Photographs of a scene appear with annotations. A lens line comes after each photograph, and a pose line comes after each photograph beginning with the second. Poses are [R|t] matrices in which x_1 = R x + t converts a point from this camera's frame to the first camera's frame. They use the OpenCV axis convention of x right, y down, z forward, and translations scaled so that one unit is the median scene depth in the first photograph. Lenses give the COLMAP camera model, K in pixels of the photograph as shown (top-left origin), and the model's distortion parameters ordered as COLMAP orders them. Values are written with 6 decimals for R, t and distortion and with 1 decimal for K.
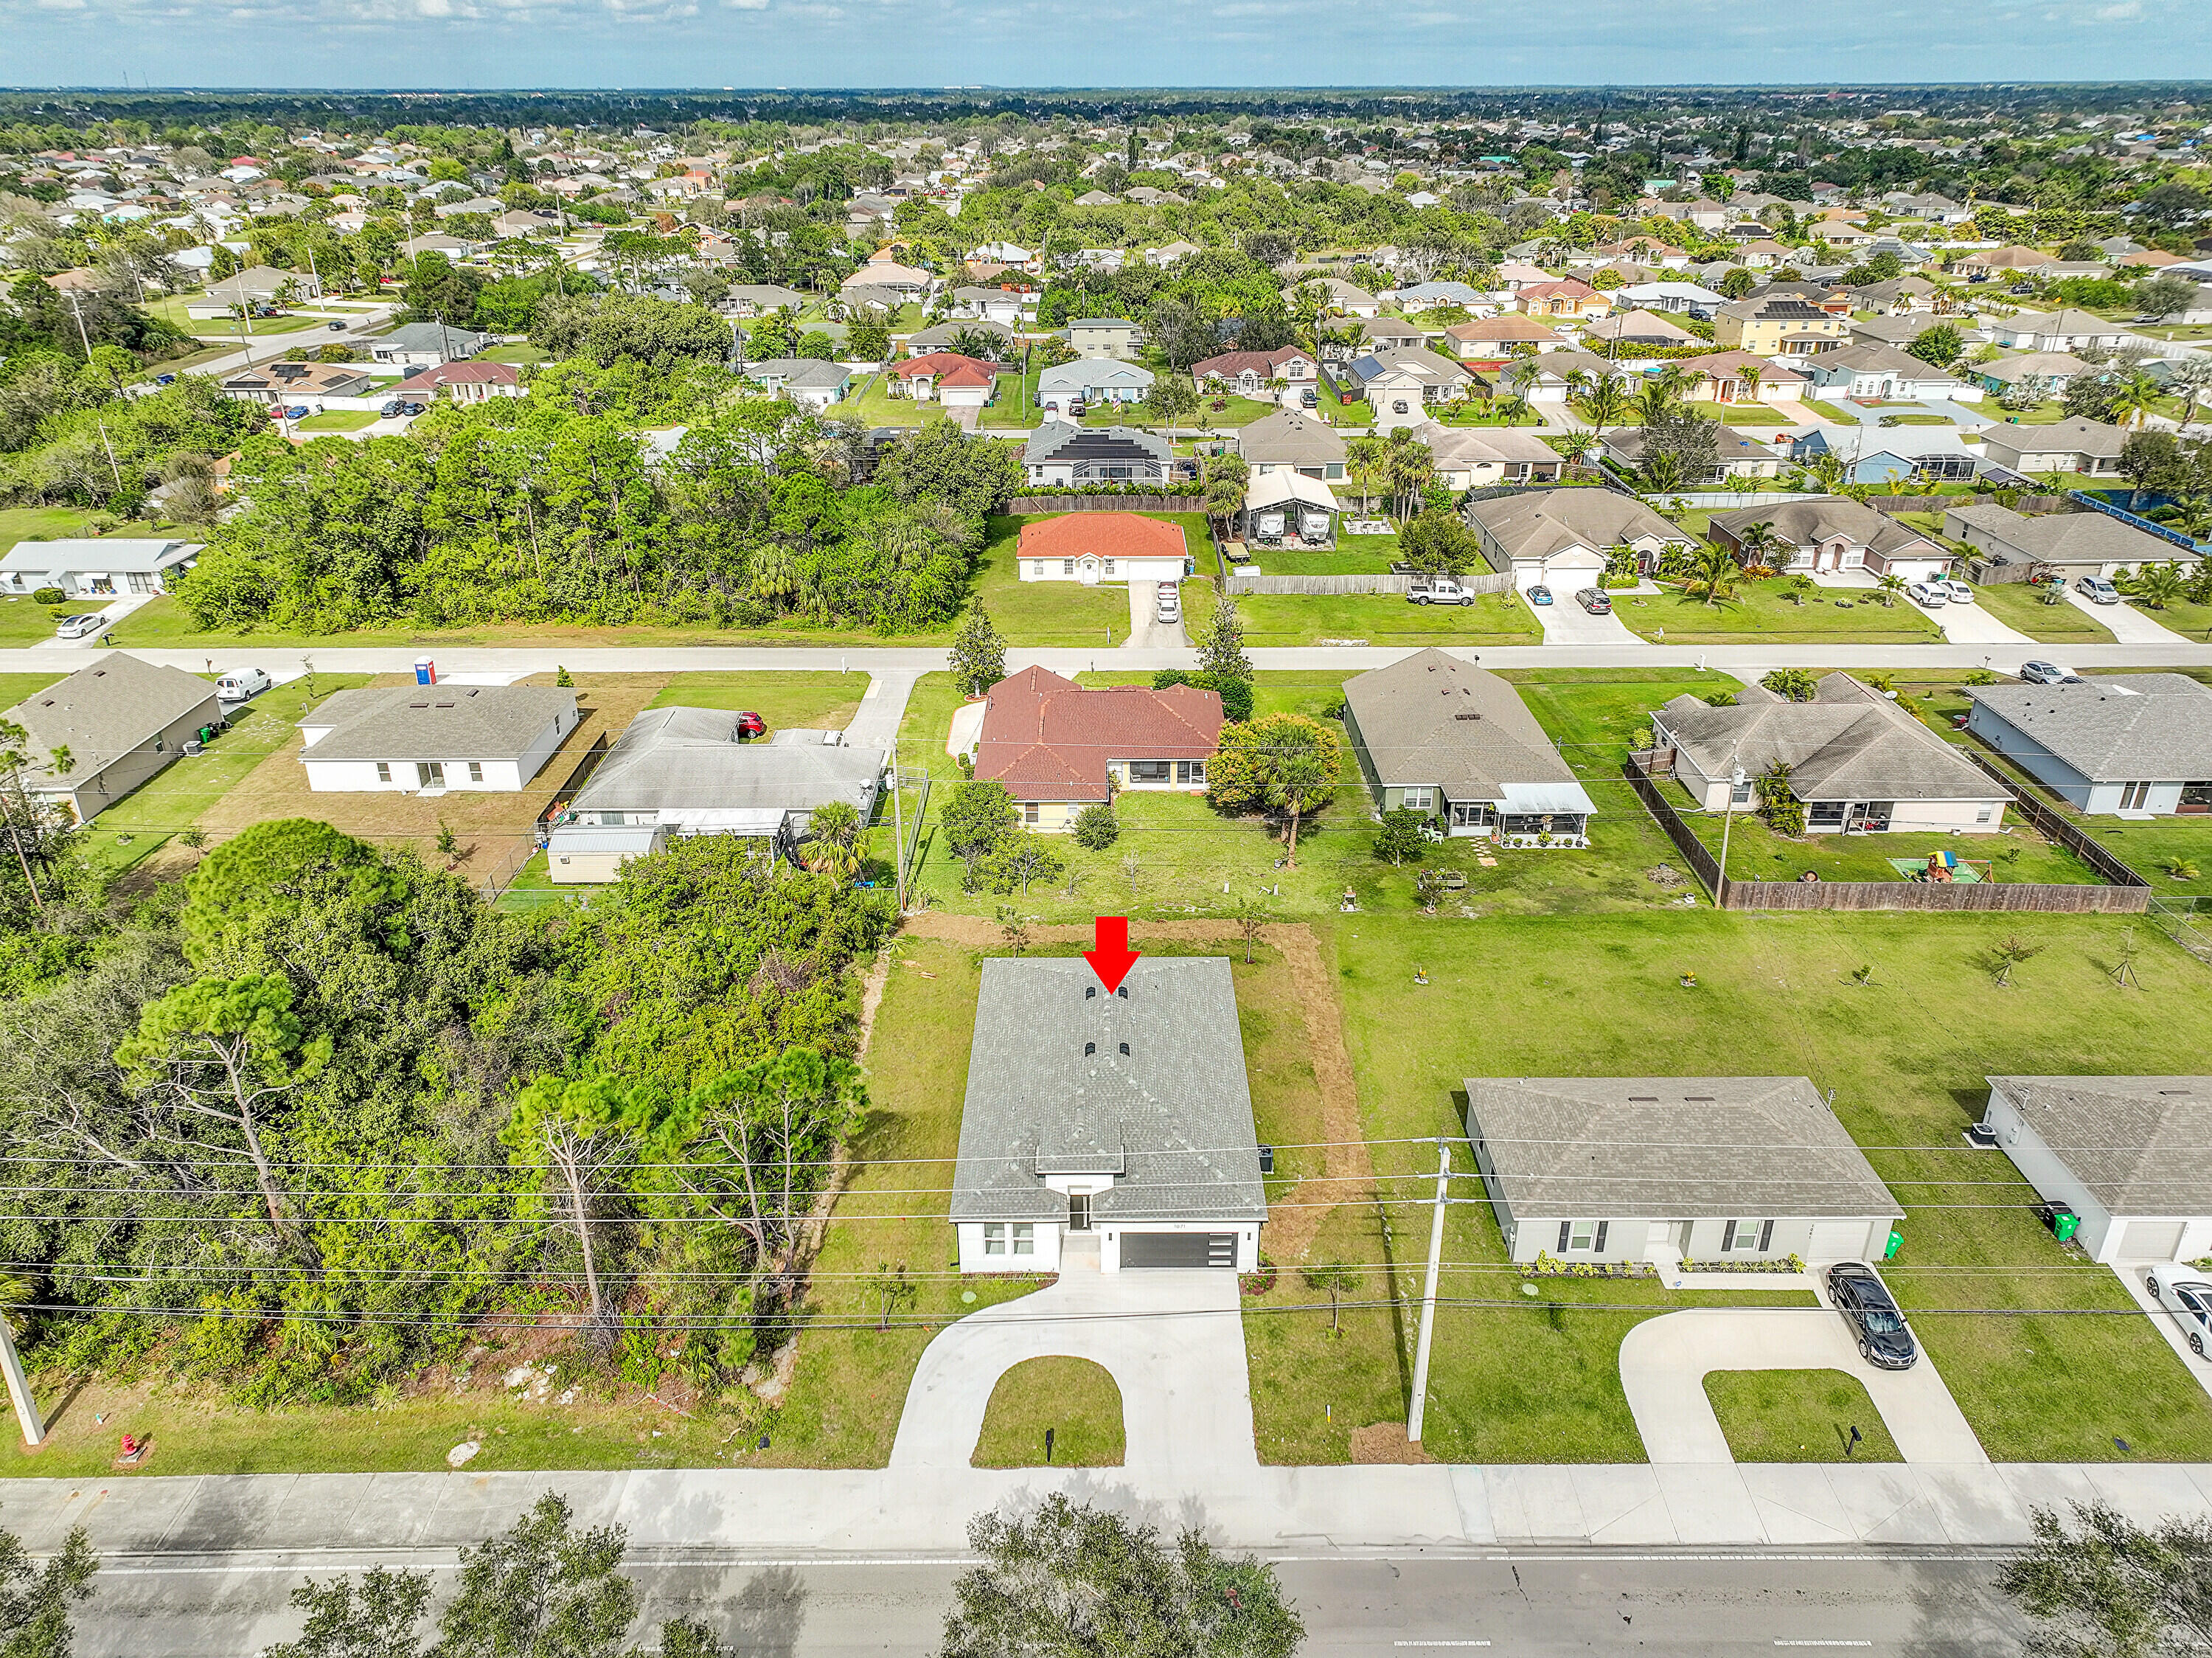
lens RADIAL K [[1552.4, 0, 1103.6], [0, 1552.4, 830.2], [0, 0, 1]] dist [-0.002585, 0.017454]
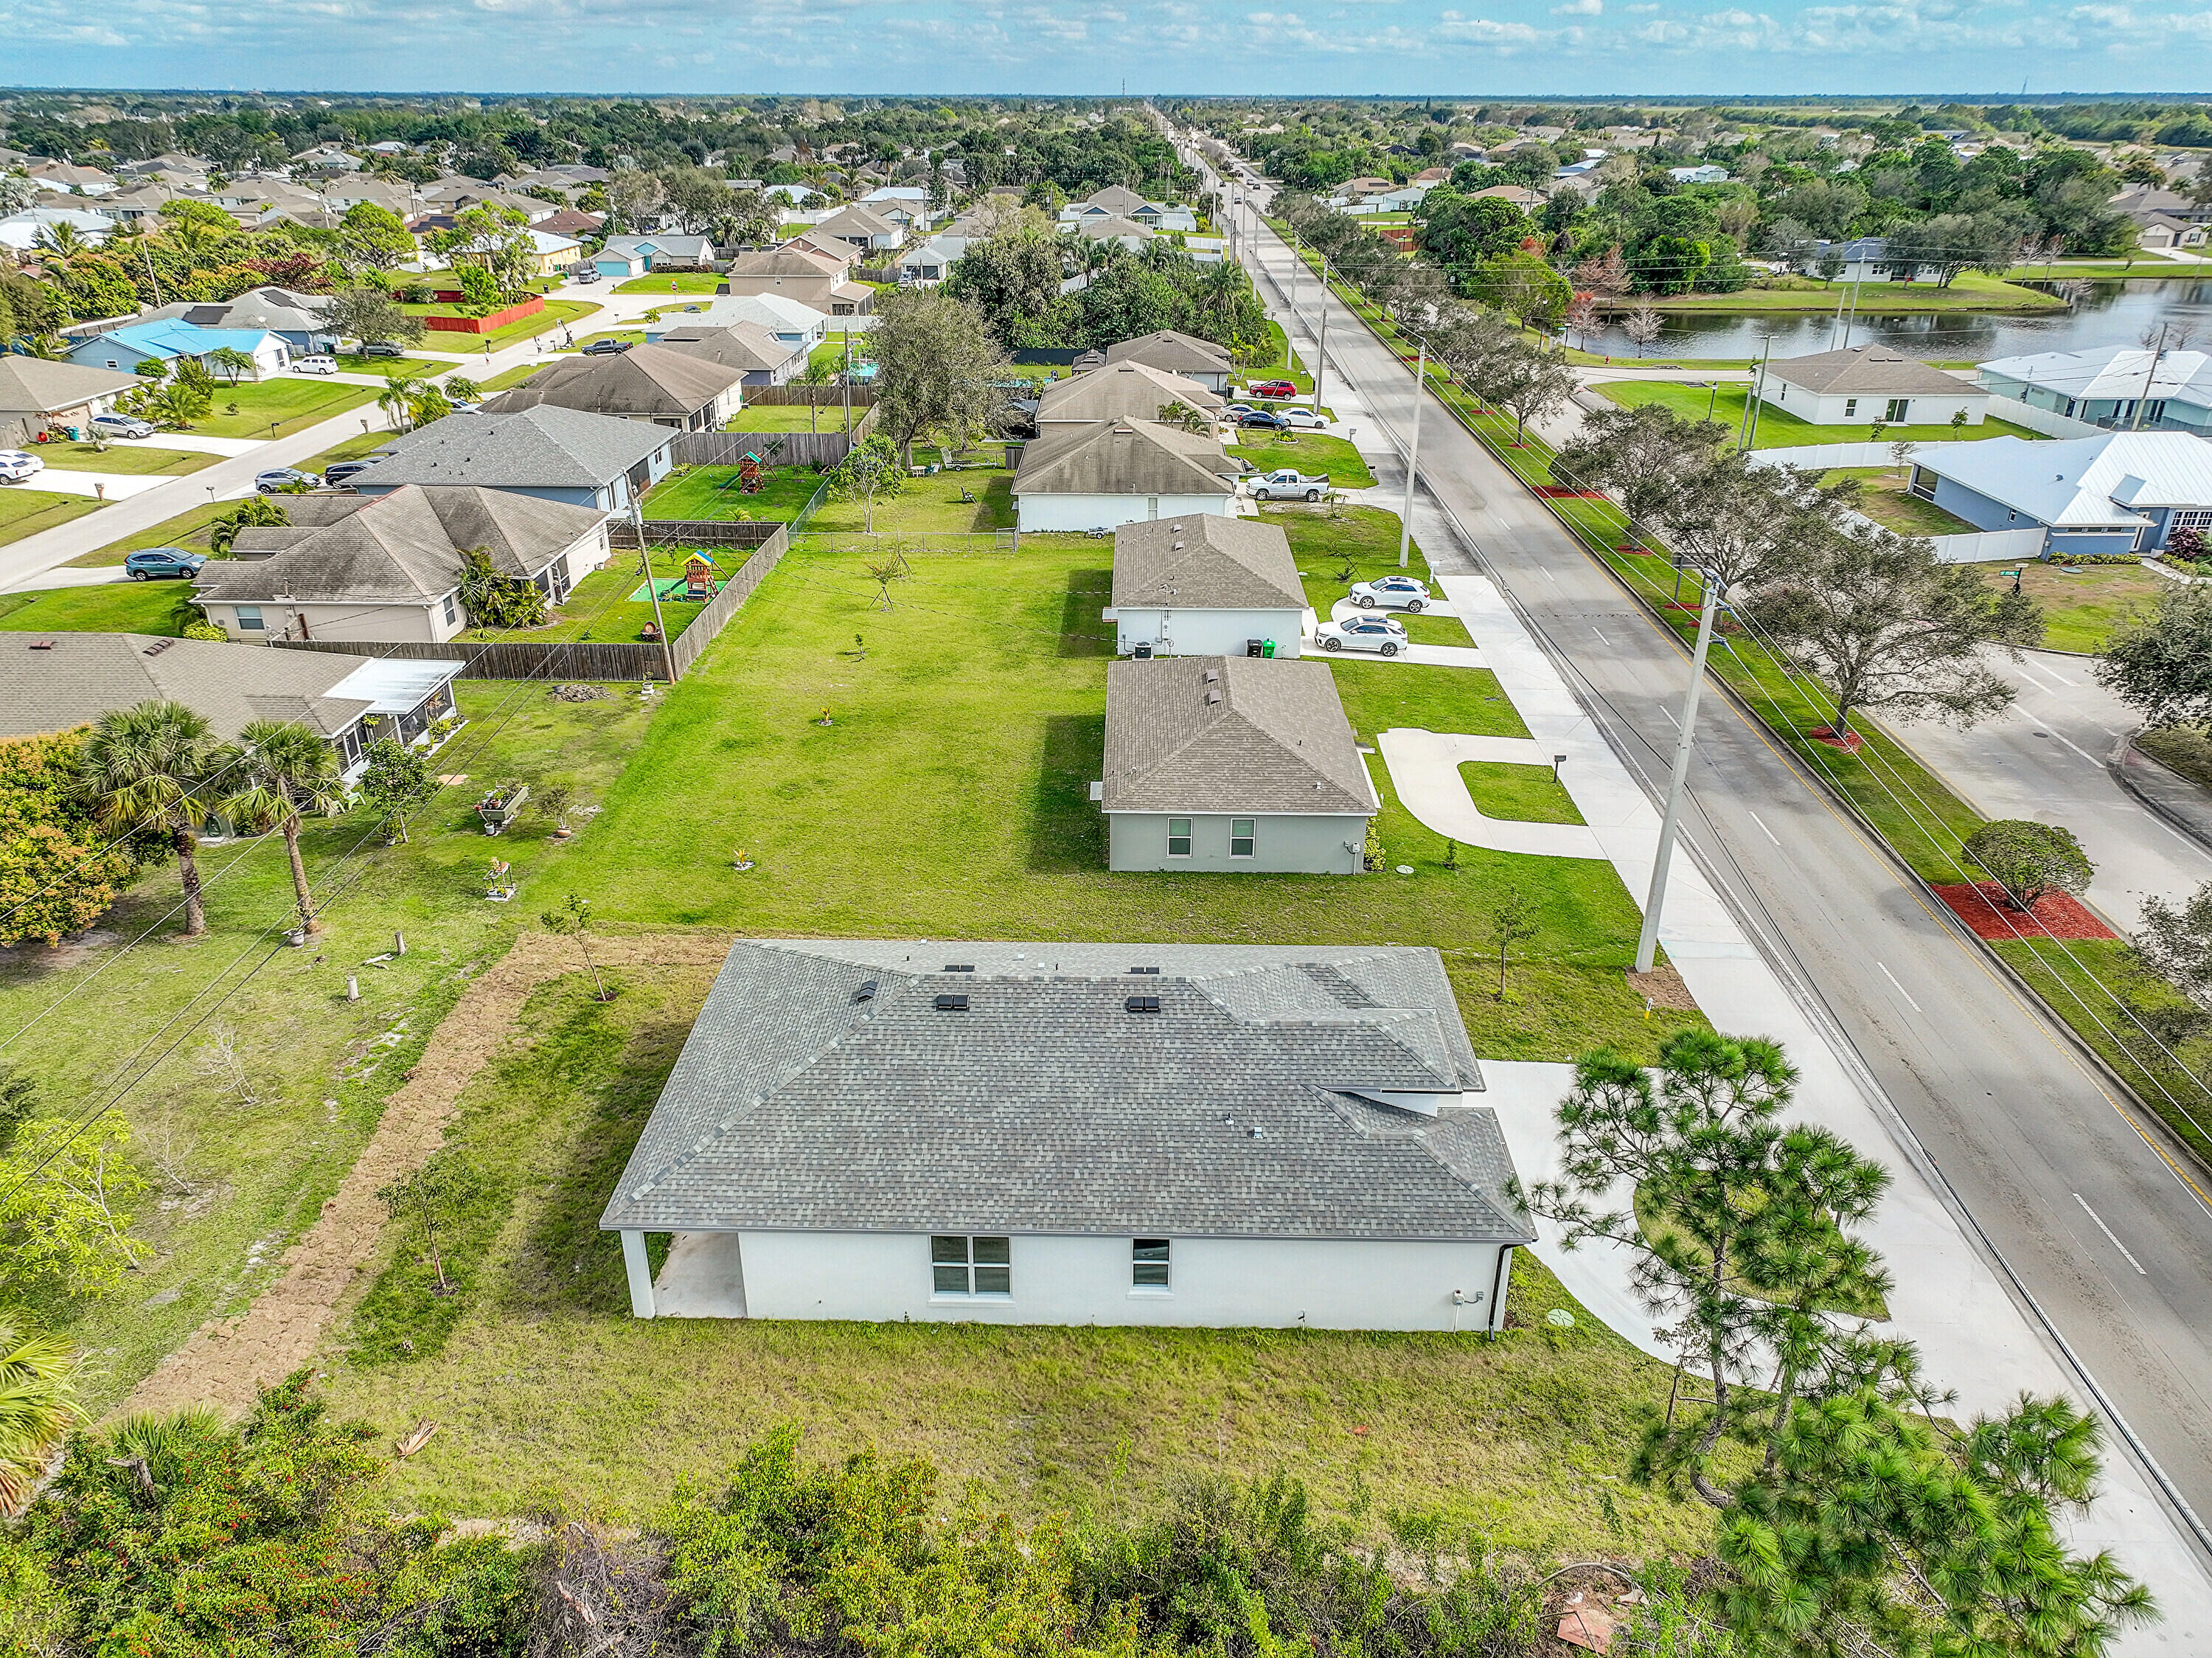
lens RADIAL K [[1552.4, 0, 1107.6], [0, 1552.4, 831.9], [0, 0, 1]] dist [-0.002585, 0.017454]
pose [[0.019312, -0.426196, 0.904425, -0.353446], [0.431681, 0.819487, 0.376952, -0.090229], [-0.901819, 0.383143, 0.199807, 0.640825]]
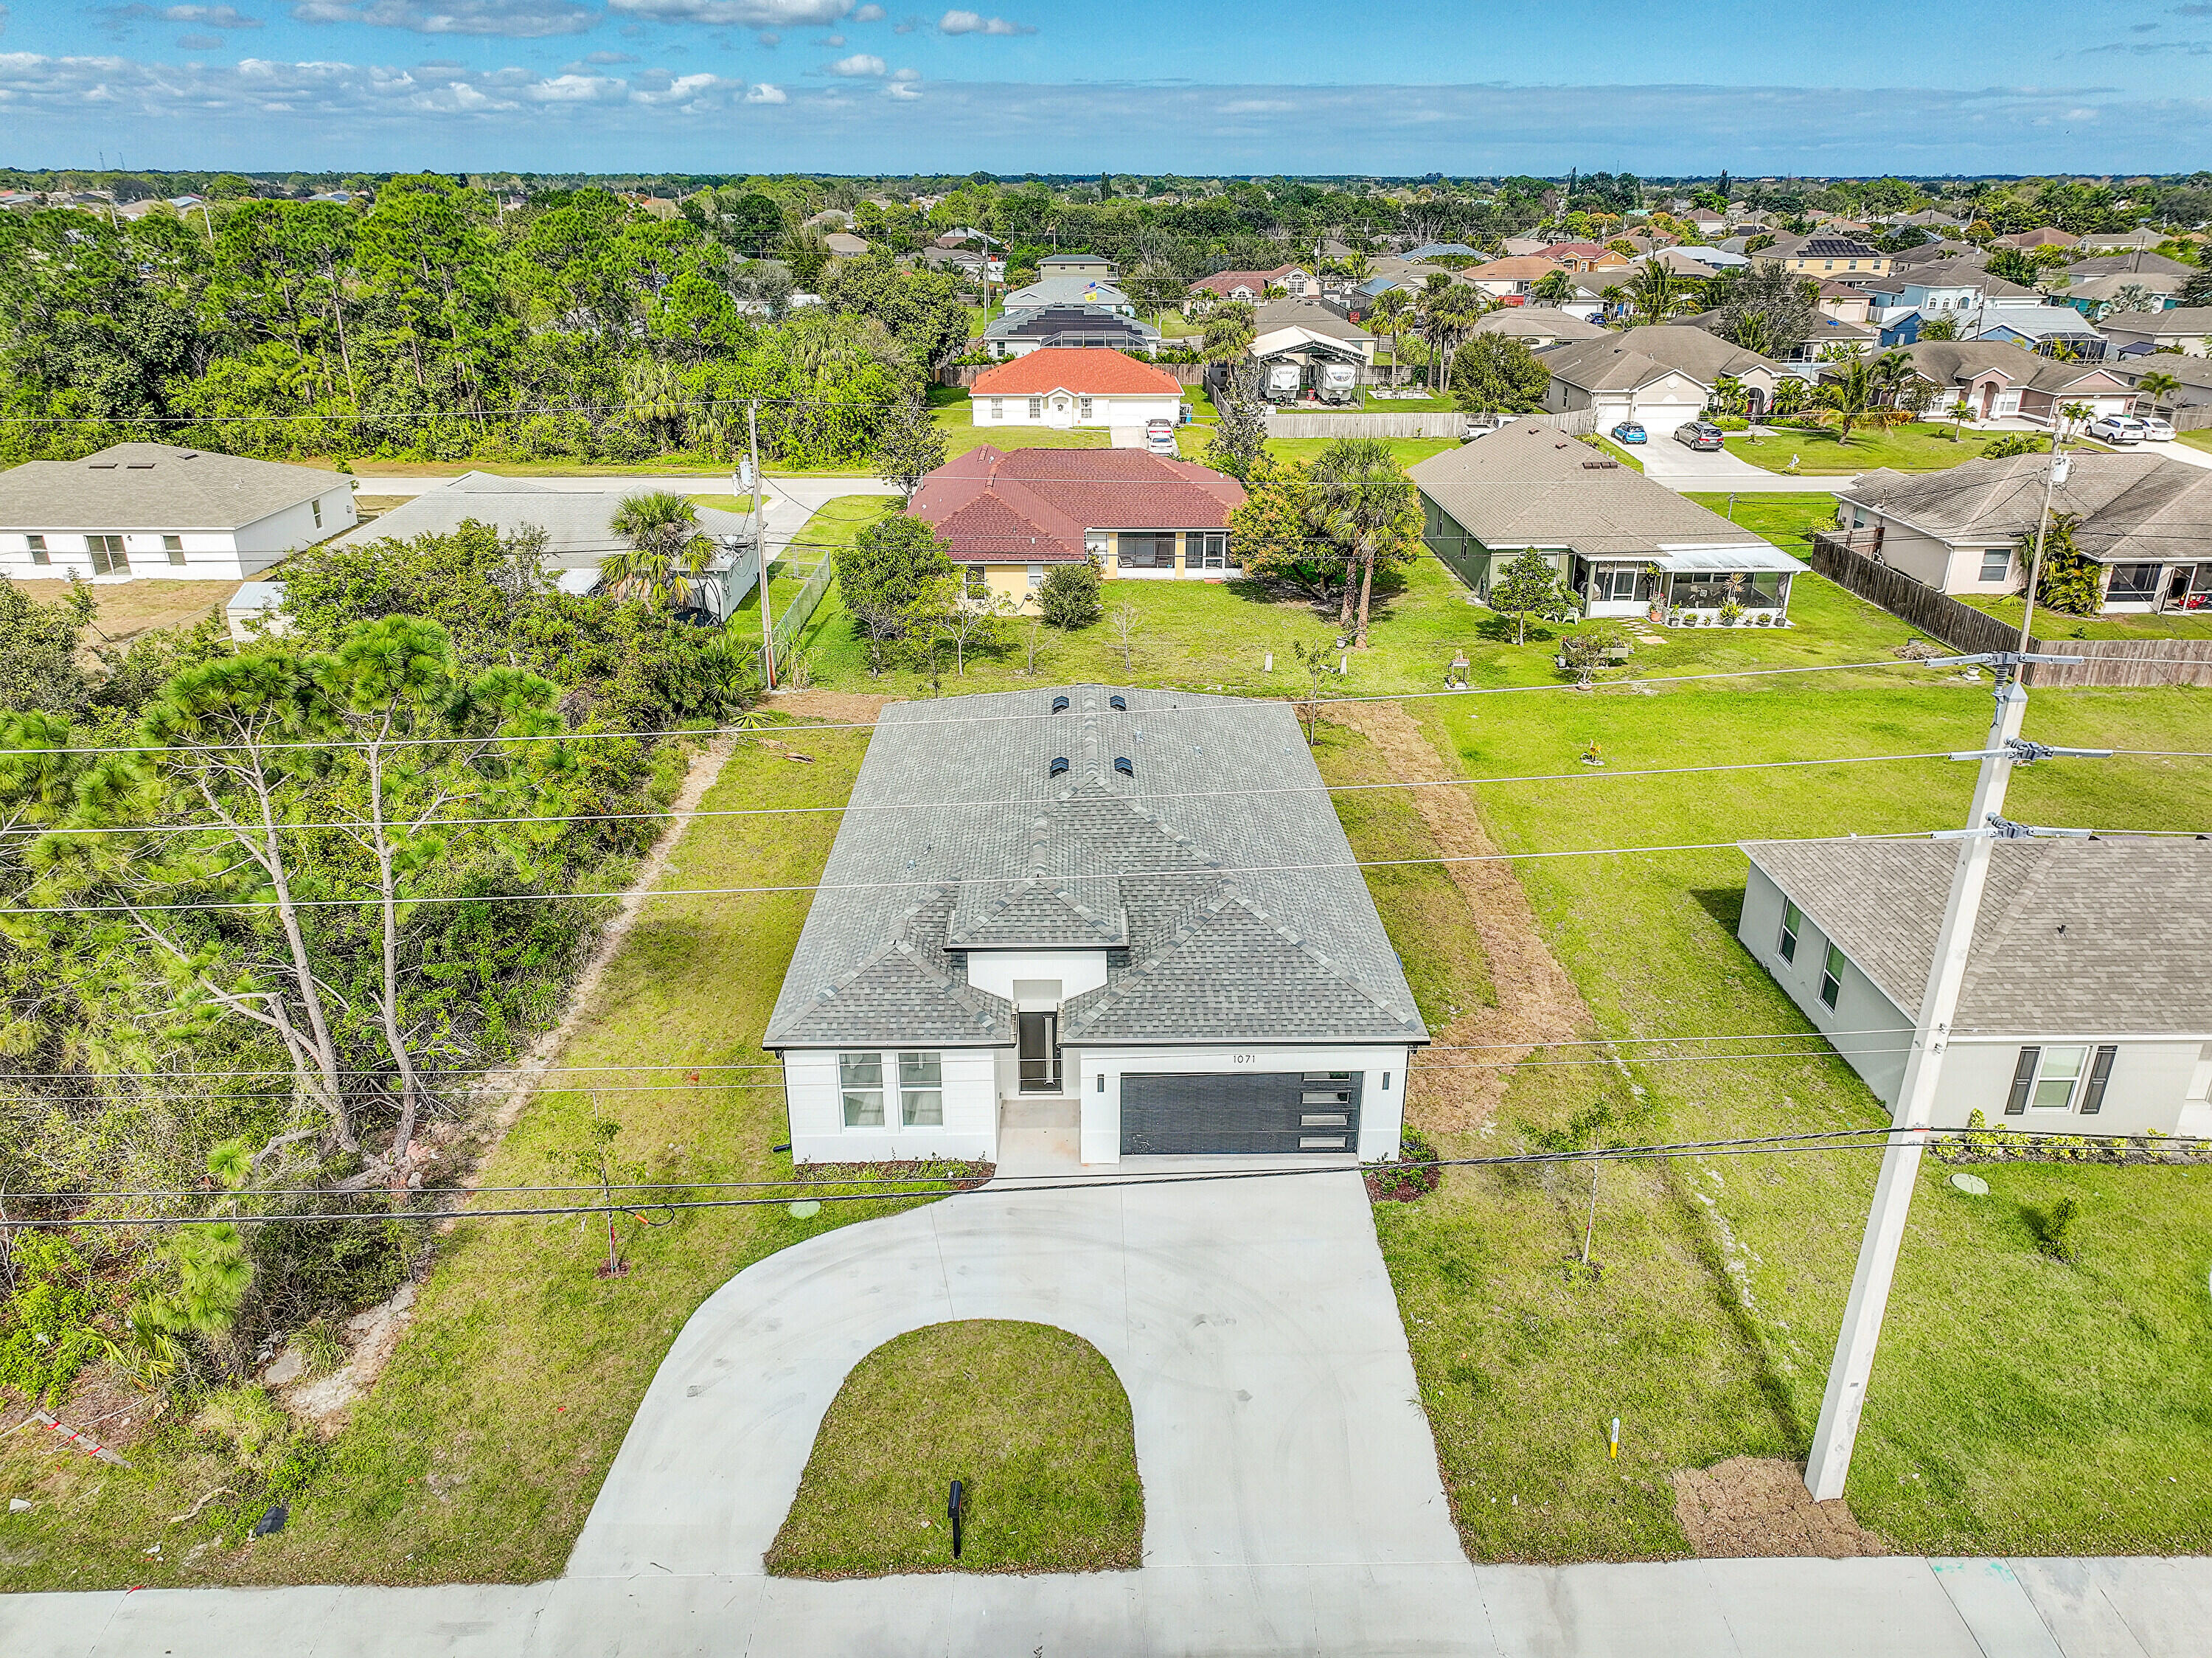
lens RADIAL K [[1552.4, 0, 1104.9], [0, 1552.4, 834.5], [0, 0, 1]] dist [-0.002585, 0.017454]
pose [[0.999838, -0.002443, 0.017854, -0.001885], [0.003299, 0.998839, -0.048054, 0.138787], [-0.017716, 0.048105, 0.998685, 0.342270]]
